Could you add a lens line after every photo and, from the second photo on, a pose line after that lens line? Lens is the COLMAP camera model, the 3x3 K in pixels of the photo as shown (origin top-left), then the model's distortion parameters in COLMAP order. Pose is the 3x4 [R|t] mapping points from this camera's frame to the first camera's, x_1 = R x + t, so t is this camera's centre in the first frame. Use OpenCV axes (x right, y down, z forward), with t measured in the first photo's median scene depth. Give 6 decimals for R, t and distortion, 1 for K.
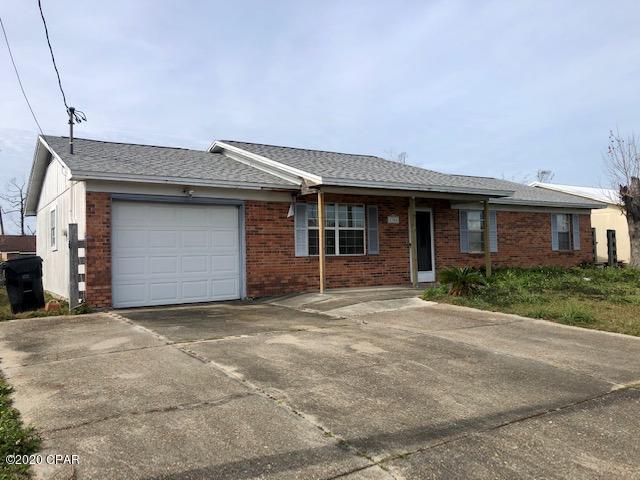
lens RADIAL K [[527.0, 0, 320.0], [0, 527.0, 240.0], [0, 0, 1]] dist [0.083872, 0.004613]
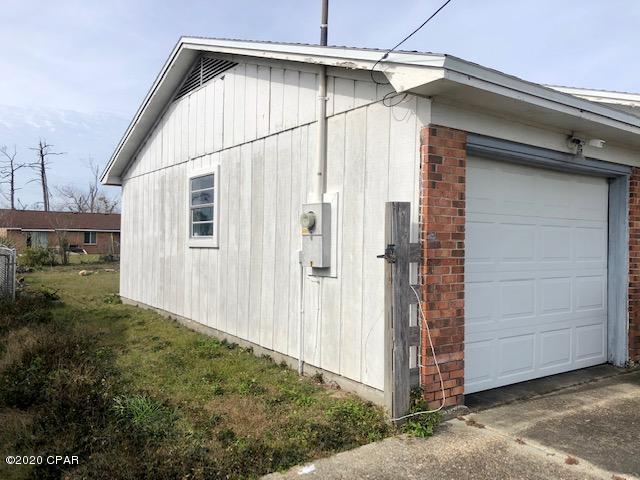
lens RADIAL K [[518.0, 0, 320.0], [0, 518.0, 240.0], [0, 0, 1]] dist [0.007693, -0.009278]
pose [[0.997666, 0.039772, 0.055499, -0.408517], [-0.041334, 0.998773, 0.027293, -0.007772], [-0.054345, -0.029523, 0.998086, 0.462118]]
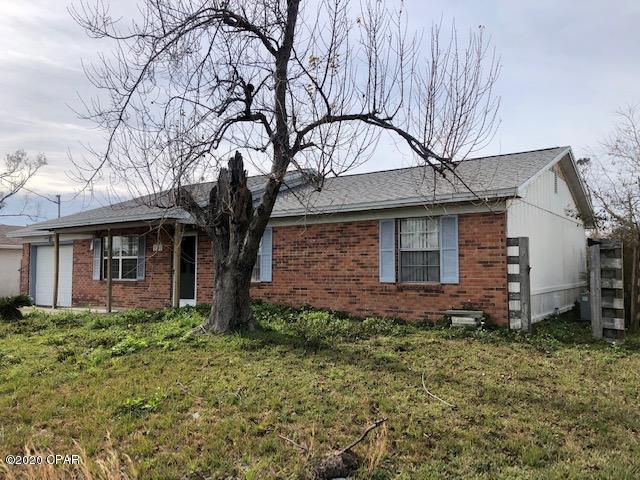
lens RADIAL K [[518.0, 0, 320.0], [0, 518.0, 240.0], [0, 0, 1]] dist [0.007693, -0.009278]
pose [[0.390858, -0.027401, -0.920043, 1.285641], [0.032661, 0.999340, -0.015887, -0.027998], [0.919872, -0.023840, 0.391495, 0.957589]]
